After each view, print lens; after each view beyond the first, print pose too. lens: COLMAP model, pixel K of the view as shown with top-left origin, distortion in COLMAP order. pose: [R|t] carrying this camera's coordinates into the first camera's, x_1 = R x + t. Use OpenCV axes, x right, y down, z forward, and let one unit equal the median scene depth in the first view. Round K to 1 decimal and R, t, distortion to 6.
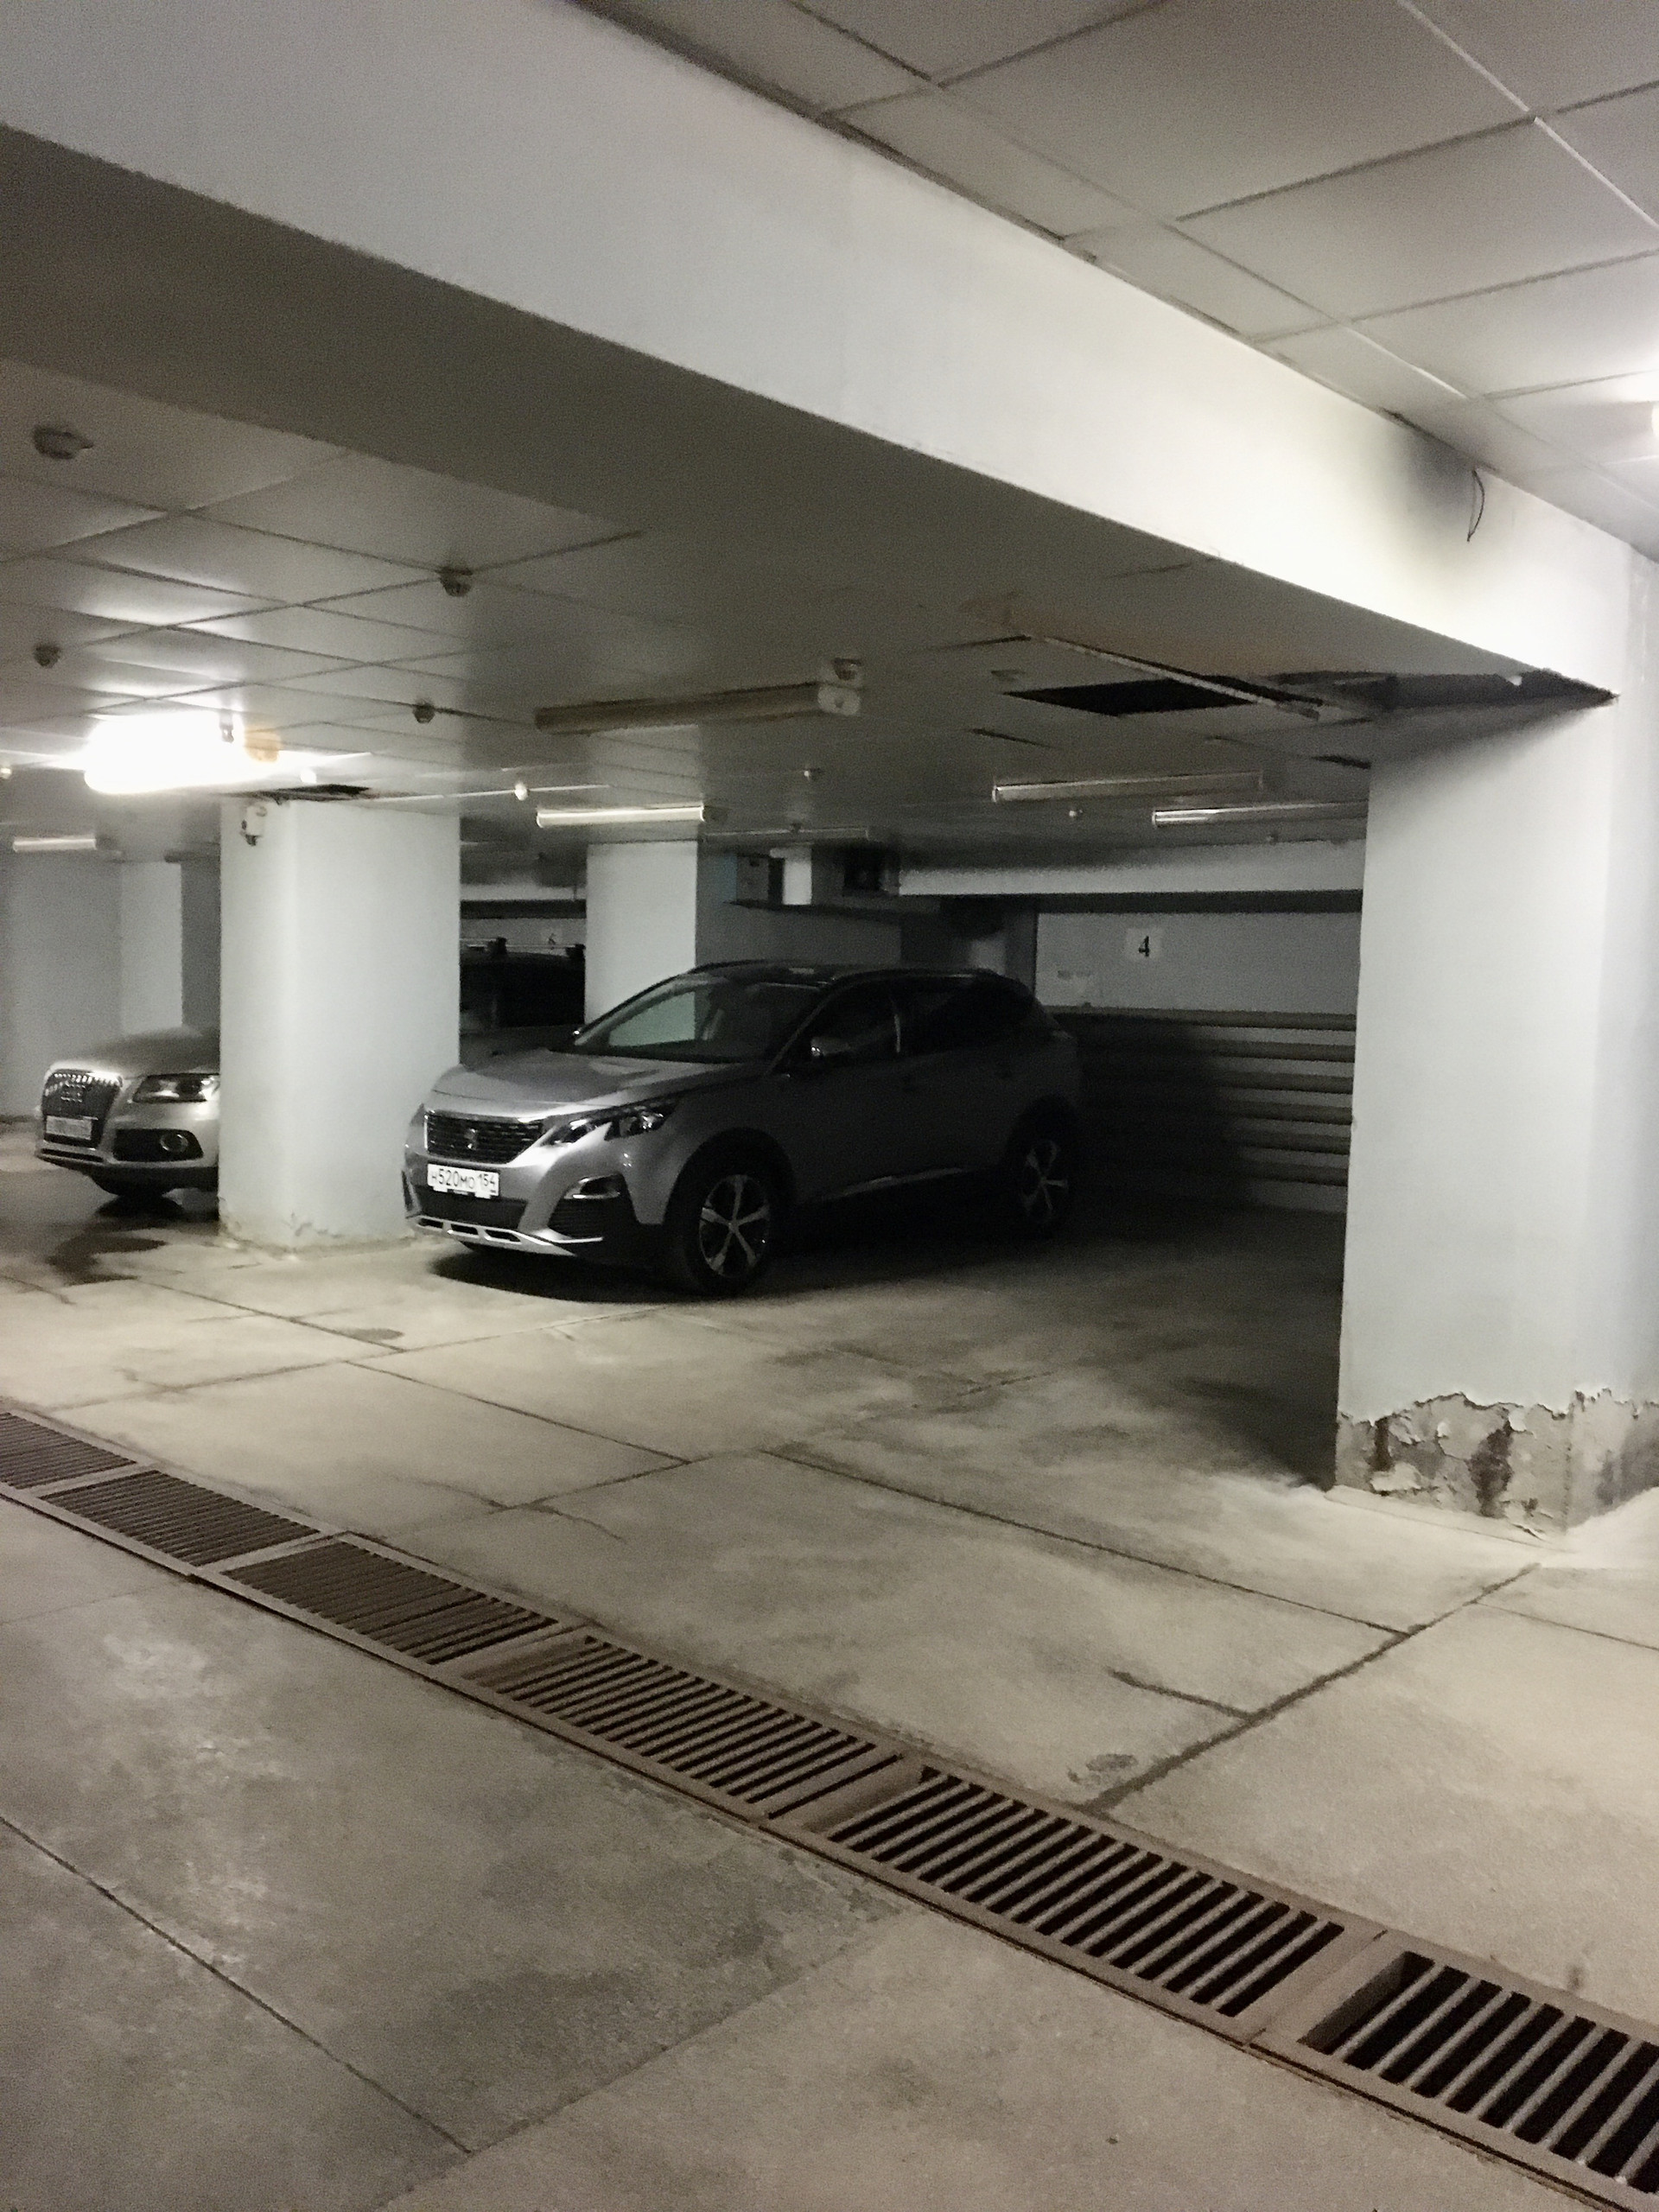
lens RADIAL K [[1878.2, 0, 850.4], [0, 1878.2, 1104.7], [0, 0, 1]] dist [0.061603, -0.011958]
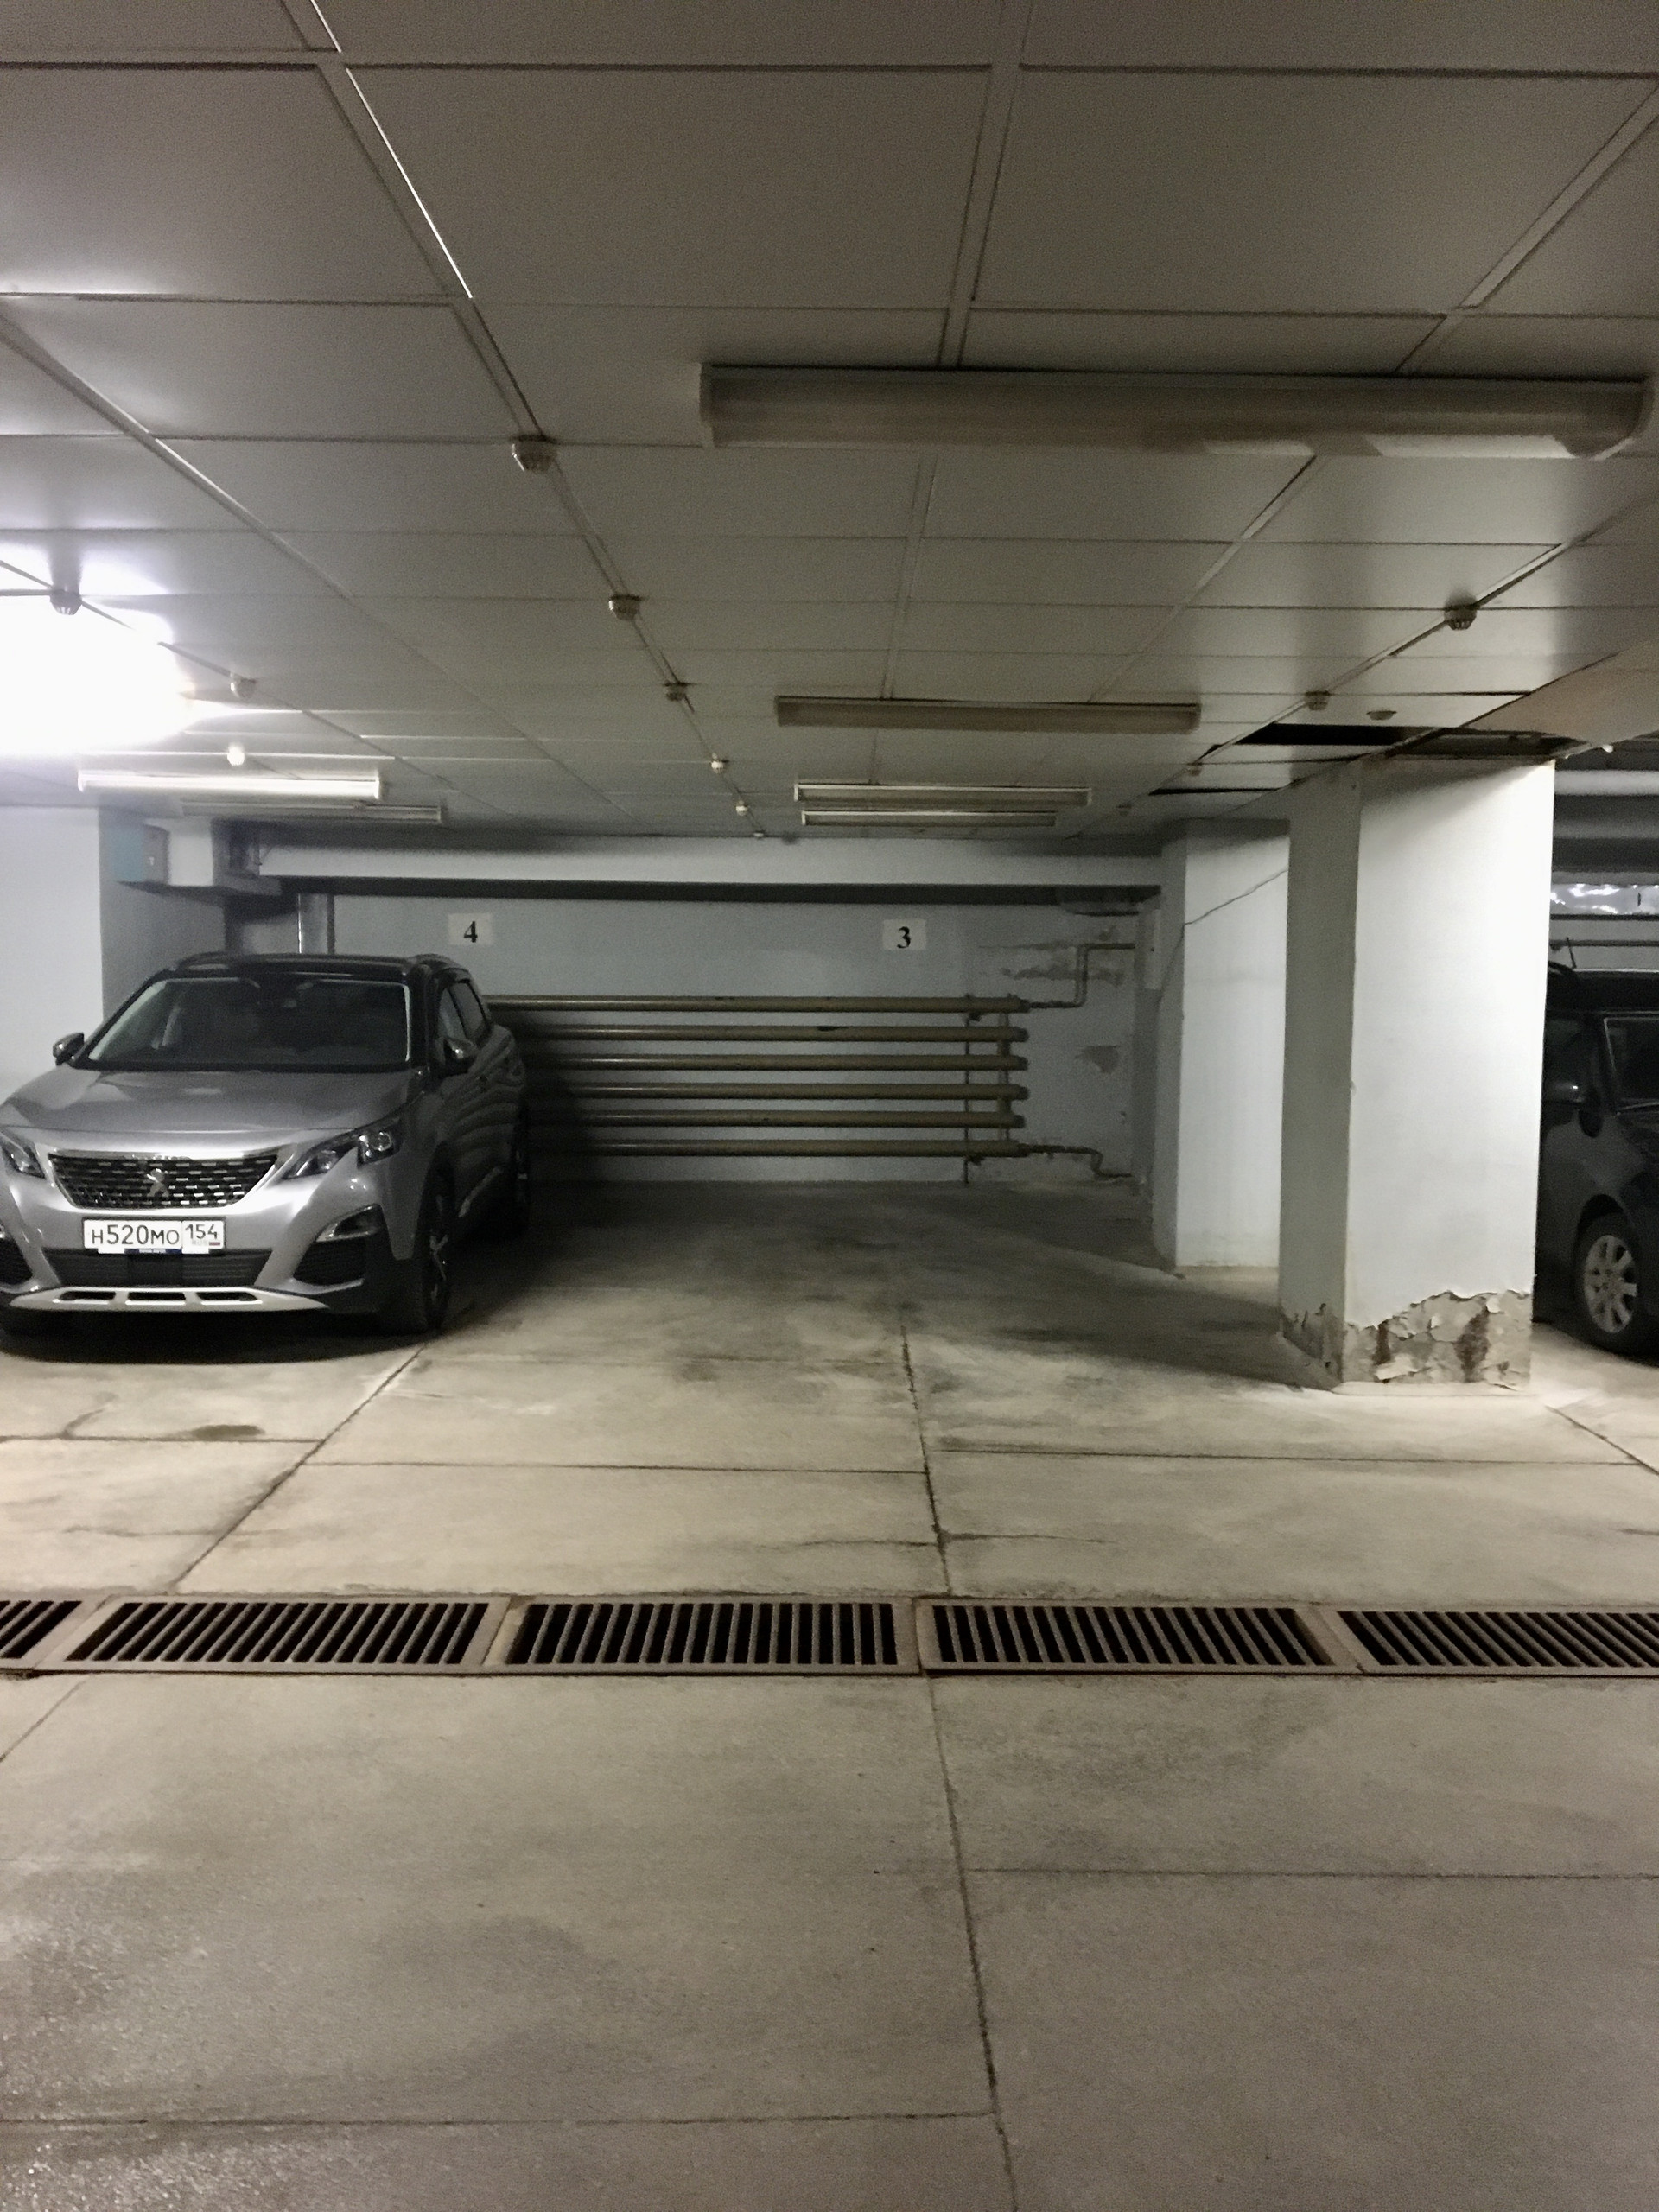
lens RADIAL K [[1878.2, 0, 847.3], [0, 1878.2, 1110.2], [0, 0, 1]] dist [0.061603, -0.011958]
pose [[0.738960, -0.070639, 0.670036, -0.810779], [0.057263, 0.997475, 0.042006, -0.046915], [-0.671311, 0.007328, 0.741140, 0.309236]]
